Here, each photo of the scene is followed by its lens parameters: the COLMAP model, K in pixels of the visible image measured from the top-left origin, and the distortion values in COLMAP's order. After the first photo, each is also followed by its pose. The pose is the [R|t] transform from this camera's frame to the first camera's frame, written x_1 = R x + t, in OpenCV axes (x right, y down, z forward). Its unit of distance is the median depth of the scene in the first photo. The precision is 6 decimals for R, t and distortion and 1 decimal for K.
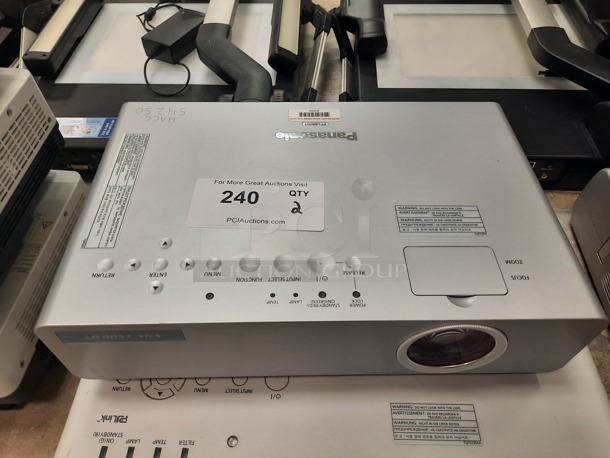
lens RADIAL K [[451.1, 0, 305.3], [0, 451.1, 230.4], [0, 0, 1]] dist [0.035694, -0.031602]
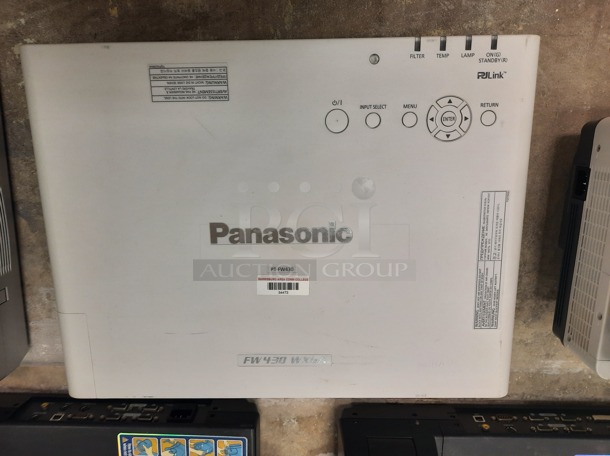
lens RADIAL K [[451.1, 0, 302.3], [0, 451.1, 228.7], [0, 0, 1]] dist [0.035694, -0.031602]
pose [[-0.998356, 0.031469, 0.047907, -0.024186], [-0.007267, -0.898557, 0.438797, -0.326366], [0.056856, 0.437727, 0.897308, 0.171964]]
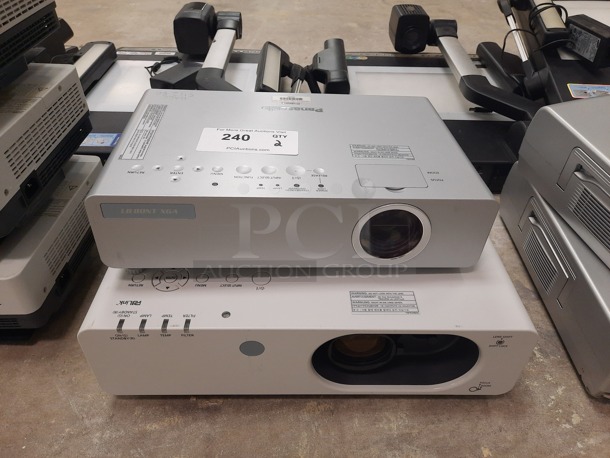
lens RADIAL K [[451.1, 0, 306.7], [0, 451.1, 230.2], [0, 0, 1]] dist [0.035694, -0.031602]
pose [[0.998616, 0.005821, 0.052272, -0.002090], [0.004796, 0.979639, -0.200709, 0.426618], [-0.052376, 0.200682, 0.978255, -0.254803]]
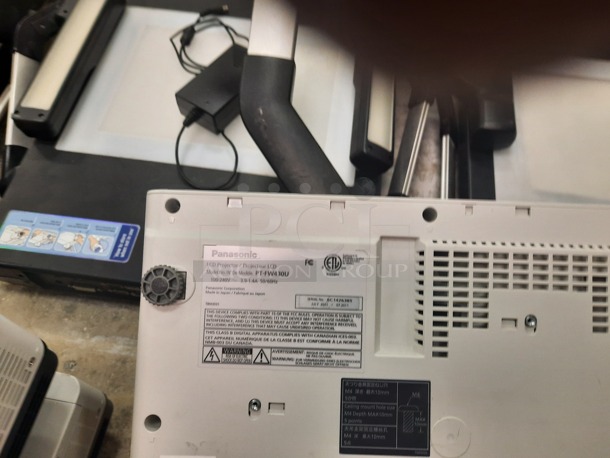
lens RADIAL K [[451.1, 0, 300.0], [0, 451.1, 229.5], [0, 0, 1]] dist [0.035694, -0.031602]
pose [[0.994416, 0.104086, -0.017415, -0.247172], [-0.100132, 0.982706, 0.155763, -0.664959], [0.033327, -0.153150, 0.987641, 0.507568]]
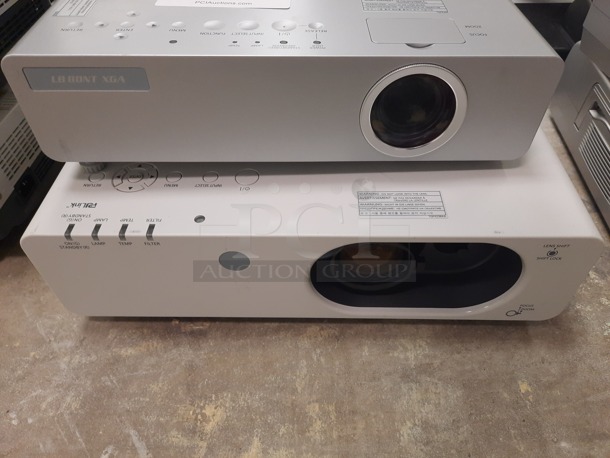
lens RADIAL K [[451.1, 0, 306.7], [0, 451.1, 231.0], [0, 0, 1]] dist [0.035694, -0.031602]
pose [[0.999975, -0.002967, -0.006444, 0.073240], [0.002547, 0.997934, -0.064203, 0.486285], [0.006621, 0.064185, 0.997916, 0.002636]]
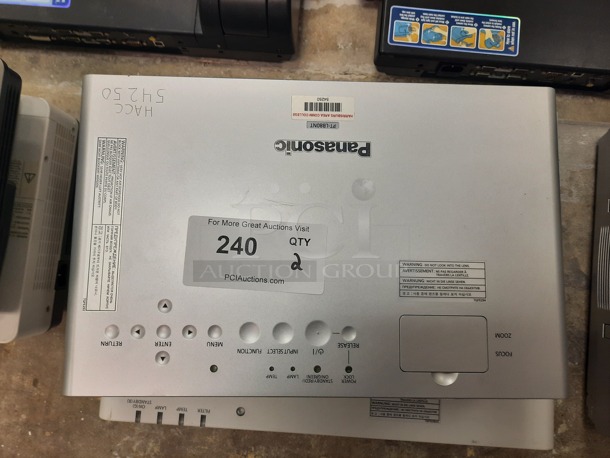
lens RADIAL K [[451.1, 0, 307.4], [0, 451.1, 226.4], [0, 0, 1]] dist [0.035694, -0.031602]
pose [[0.999200, 0.038462, 0.010999, -0.008824], [-0.038114, 0.831770, 0.553811, -0.572214], [0.012152, -0.553787, 0.832570, 0.216380]]
